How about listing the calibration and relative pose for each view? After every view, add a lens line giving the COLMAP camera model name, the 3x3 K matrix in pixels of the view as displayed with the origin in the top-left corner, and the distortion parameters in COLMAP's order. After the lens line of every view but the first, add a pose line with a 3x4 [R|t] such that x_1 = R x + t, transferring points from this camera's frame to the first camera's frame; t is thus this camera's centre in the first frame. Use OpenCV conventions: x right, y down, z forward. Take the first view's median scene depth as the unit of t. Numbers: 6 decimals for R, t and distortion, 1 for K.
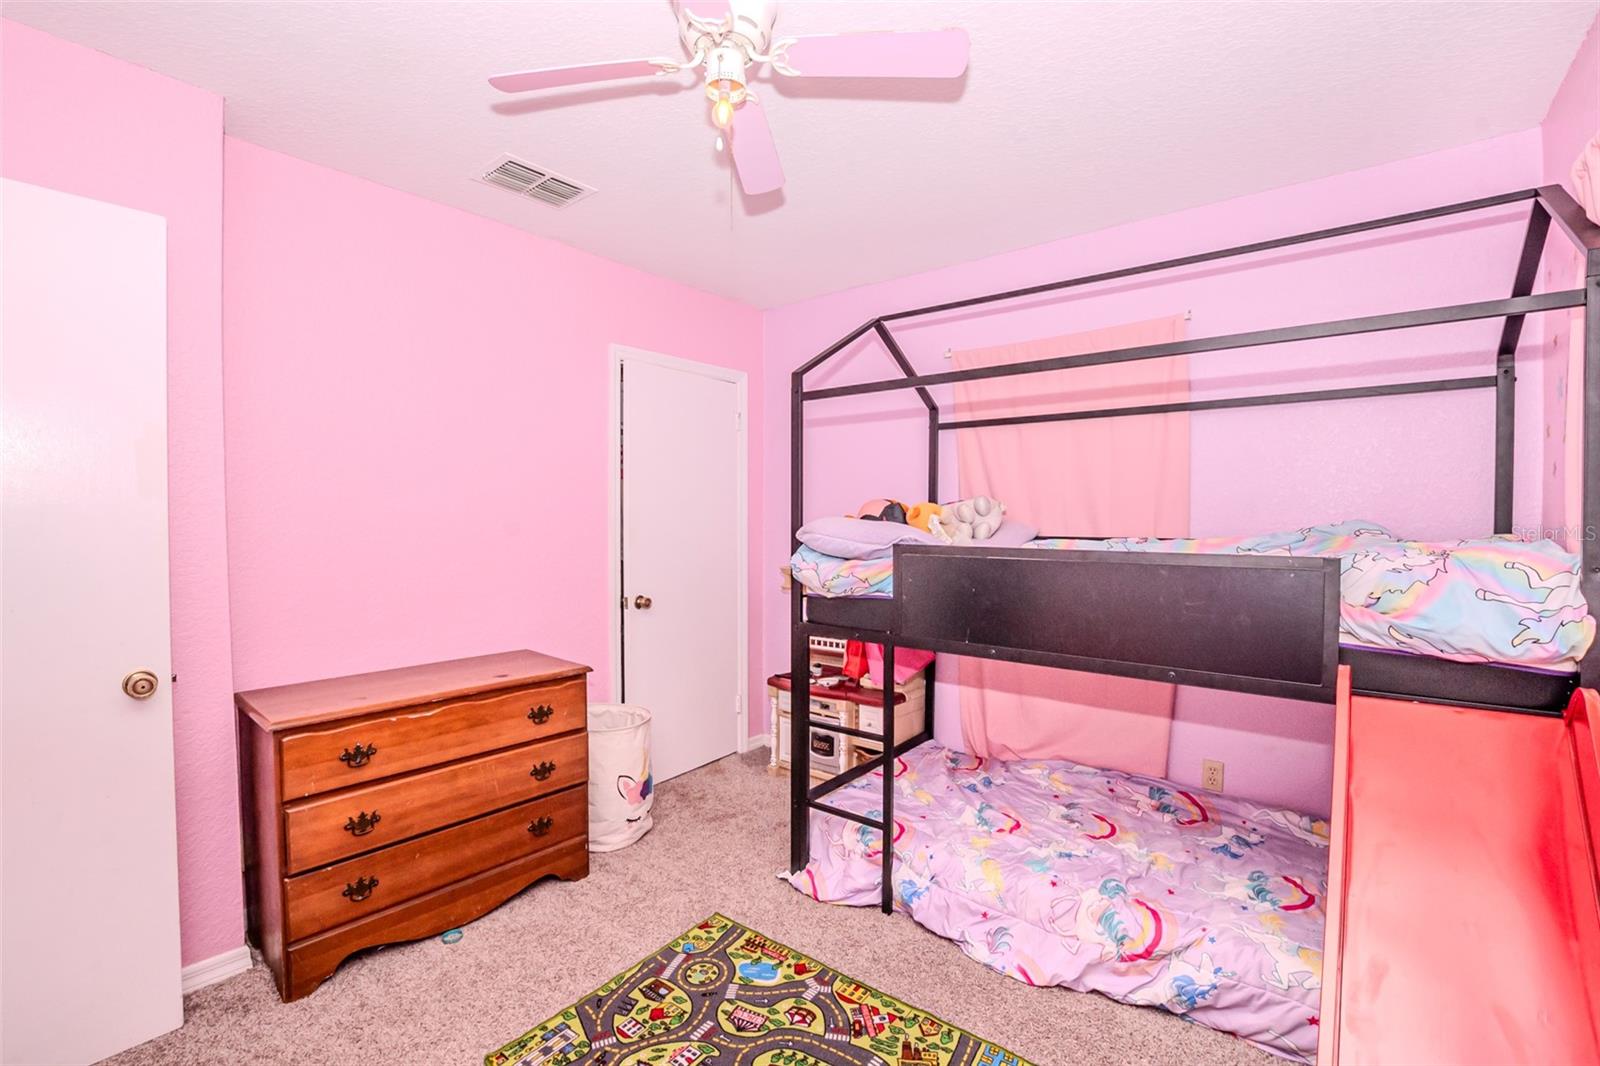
lens RADIAL K [[724.2, 0, 819.5], [0, 724.2, 539.0], [0, 0, 1]] dist [-0.034851, 0.000494]
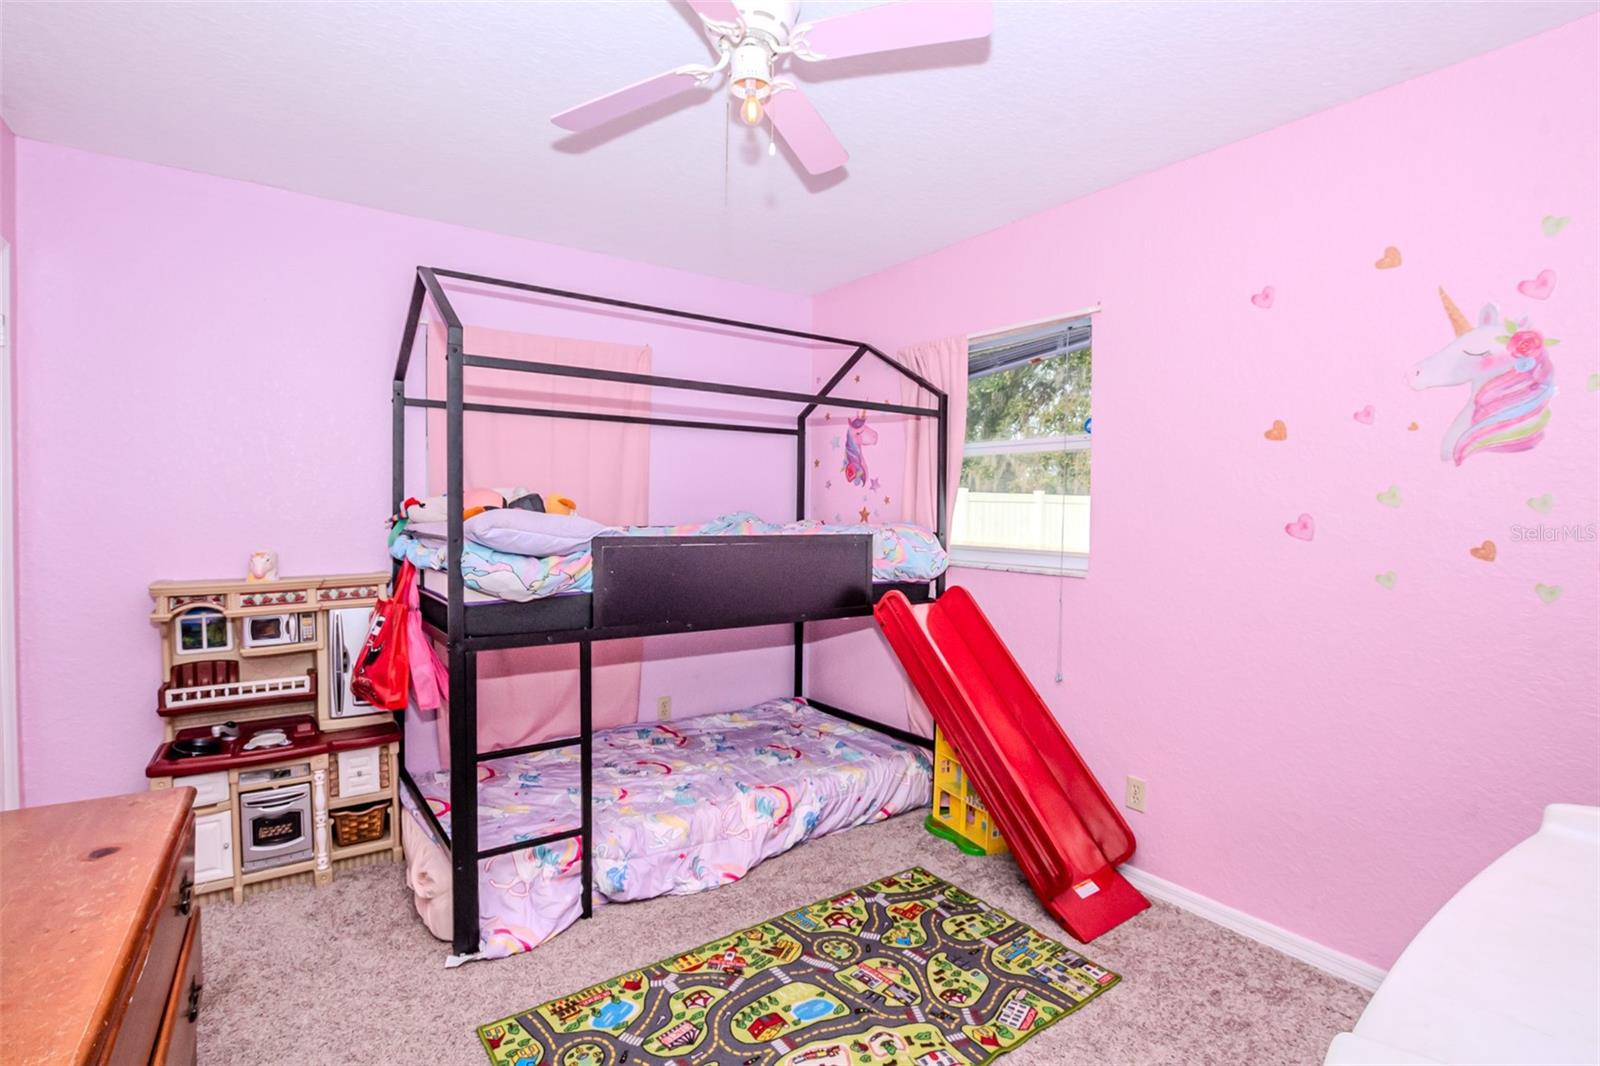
lens RADIAL K [[724.2, 0, 819.5], [0, 724.2, 539.0], [0, 0, 1]] dist [-0.034851, 0.000494]
pose [[0.265637, -0.035497, 0.963419, -0.802930], [0.022160, 0.999283, 0.030708, -0.015025], [-0.963818, 0.013192, 0.266234, 0.470548]]
